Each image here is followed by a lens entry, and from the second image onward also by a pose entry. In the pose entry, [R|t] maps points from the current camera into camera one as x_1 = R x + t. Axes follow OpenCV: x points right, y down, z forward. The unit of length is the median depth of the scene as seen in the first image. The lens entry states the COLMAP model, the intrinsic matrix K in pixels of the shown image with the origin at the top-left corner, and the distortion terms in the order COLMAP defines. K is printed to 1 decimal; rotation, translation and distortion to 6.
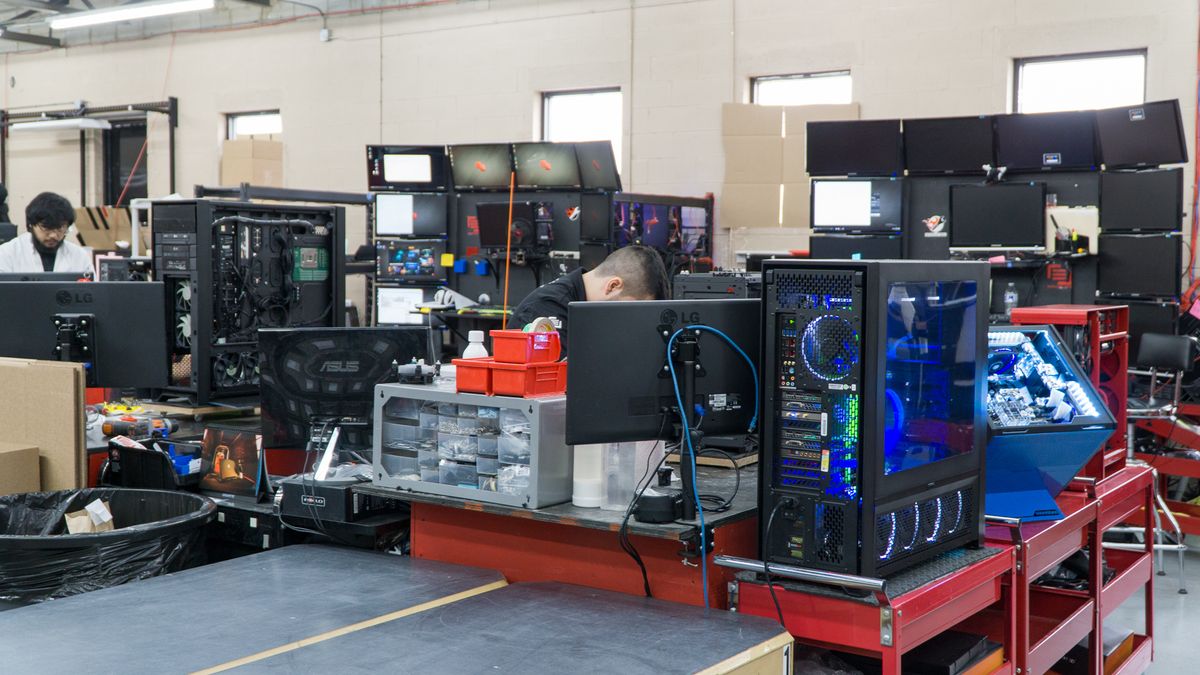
lens RADIAL K [[1401.9, 0, 600.0], [0, 1401.9, 337.5], [0, 0, 1]] dist [-0.008712, -0.015137]
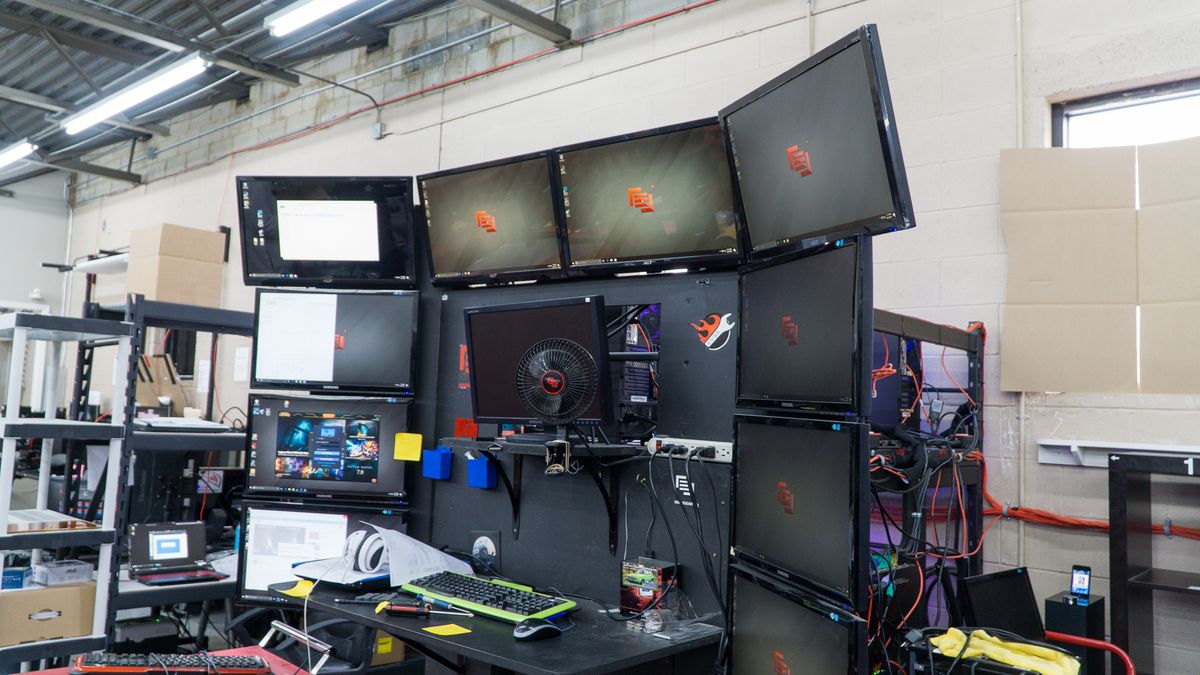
lens RADIAL K [[912.2, 0, 622.1], [0, 912.2, 335.7], [0, 0, 1]] dist [-0.002247, 0.000538]
pose [[0.995120, 0.018572, -0.096910, -0.019093], [-0.032858, 0.988445, -0.147973, -0.049912], [0.093042, 0.150435, 0.984232, 0.731451]]
